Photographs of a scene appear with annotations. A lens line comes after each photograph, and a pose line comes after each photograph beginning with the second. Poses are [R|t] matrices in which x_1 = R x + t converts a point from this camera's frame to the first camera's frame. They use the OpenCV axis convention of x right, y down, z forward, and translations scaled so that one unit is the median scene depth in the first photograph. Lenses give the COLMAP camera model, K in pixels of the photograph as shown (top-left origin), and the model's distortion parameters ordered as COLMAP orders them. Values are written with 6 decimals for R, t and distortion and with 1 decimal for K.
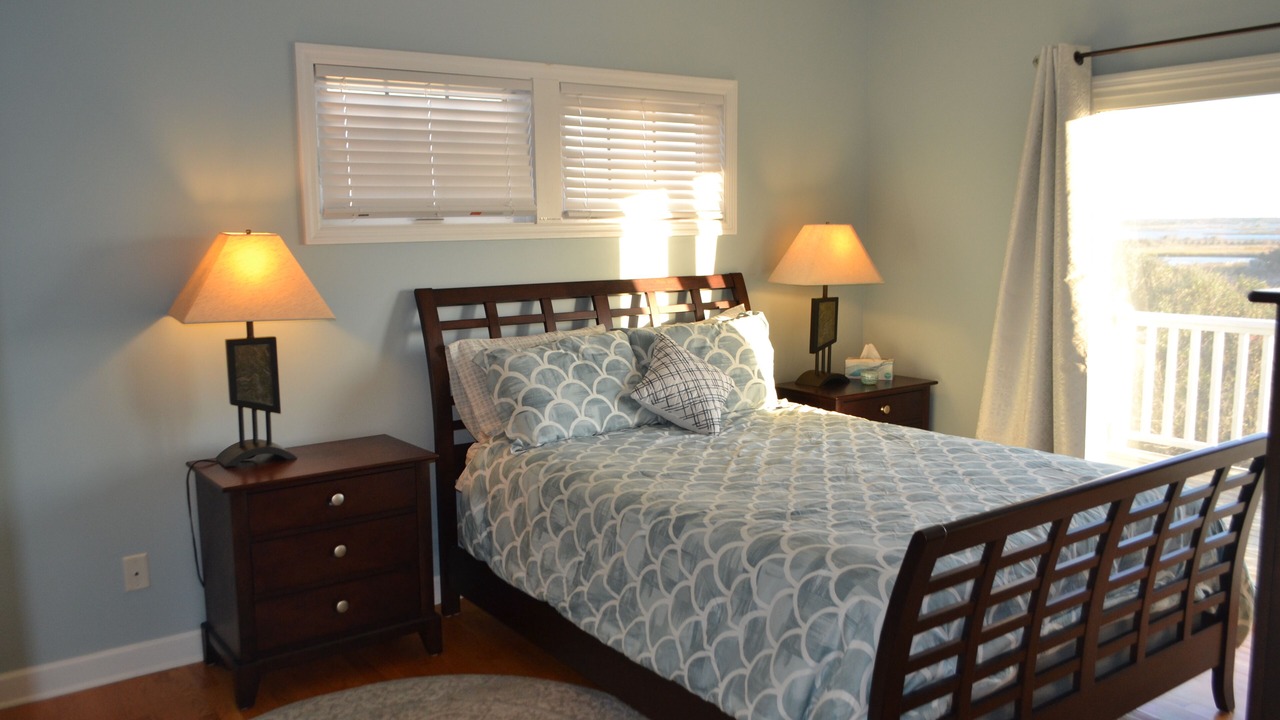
lens RADIAL K [[1009.2, 0, 637.5], [0, 1009.2, 367.7], [0, 0, 1]] dist [-0.004825, 0.000791]
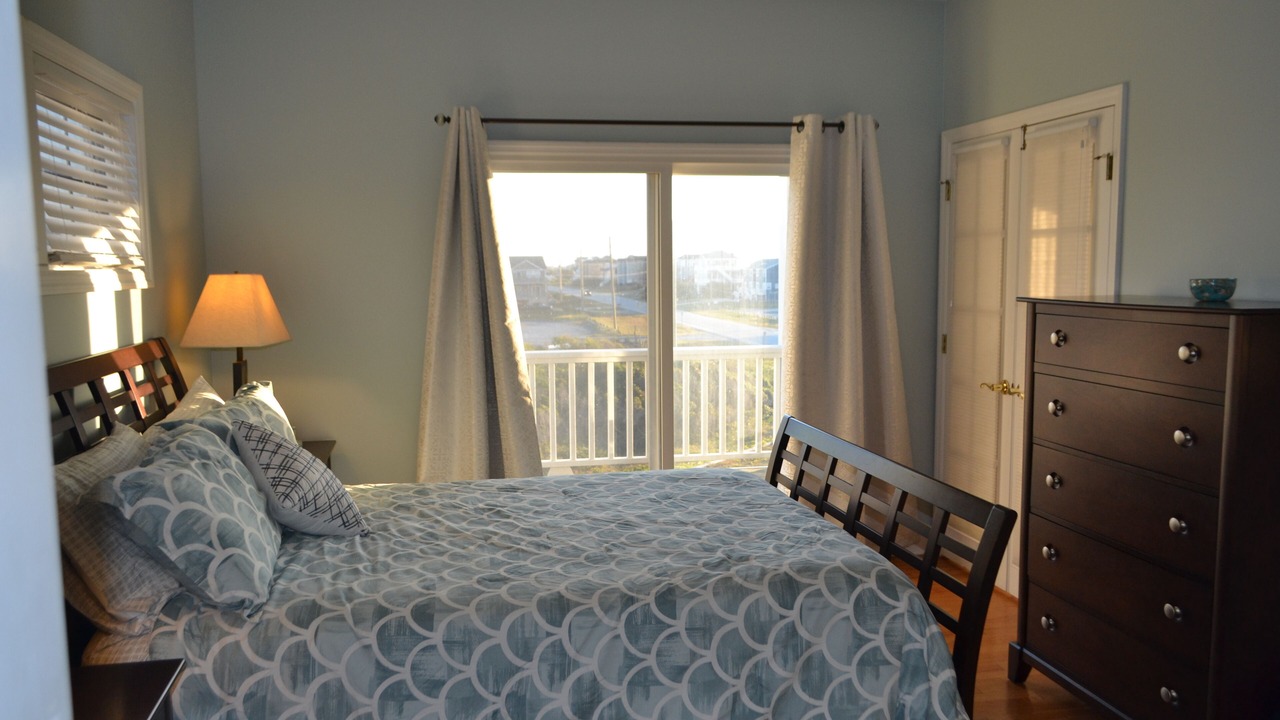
lens RADIAL K [[1009.2, 0, 635.8], [0, 1009.2, 354.7], [0, 0, 1]] dist [-0.004825, 0.000791]
pose [[0.428773, -0.074559, 0.900331, -0.660312], [0.130102, 0.991296, 0.020132, -0.074955], [-0.893995, 0.108503, 0.434741, 0.528601]]
